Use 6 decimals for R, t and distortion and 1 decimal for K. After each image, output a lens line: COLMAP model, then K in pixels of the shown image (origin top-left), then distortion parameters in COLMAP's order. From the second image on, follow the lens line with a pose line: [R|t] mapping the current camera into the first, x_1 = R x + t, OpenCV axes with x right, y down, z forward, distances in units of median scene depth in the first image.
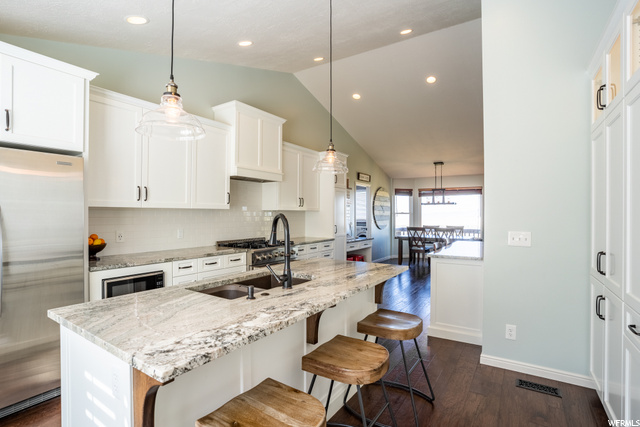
lens RADIAL K [[316.9, 0, 322.6], [0, 316.9, 213.1], [0, 0, 1]] dist [-0.052136, 0.015926]
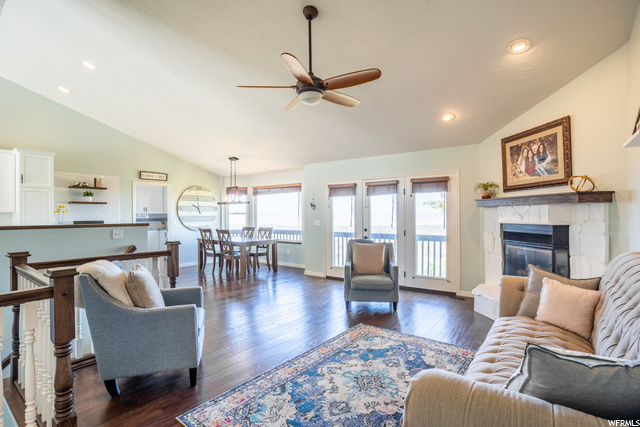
lens RADIAL K [[316.9, 0, 320.4], [0, 316.9, 211.2], [0, 0, 1]] dist [-0.052136, 0.015926]
pose [[0.997563, -0.006972, -0.069427, 0.612589], [0.006419, 0.999946, -0.008186, 0.002971], [0.069480, 0.007720, 0.997553, 0.096030]]
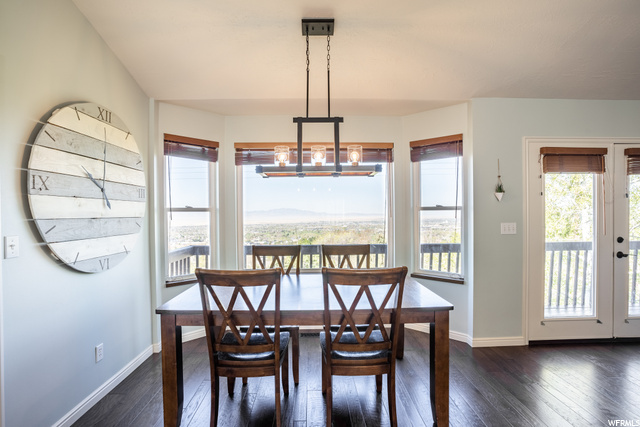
lens RADIAL K [[316.9, 0, 321.8], [0, 316.9, 216.9], [0, 0, 1]] dist [-0.052136, 0.015926]
pose [[0.823331, -0.014709, 0.567371, 0.193424], [0.008028, 0.999866, 0.014272, 0.005162], [-0.567505, -0.007196, 0.823338, 0.693306]]
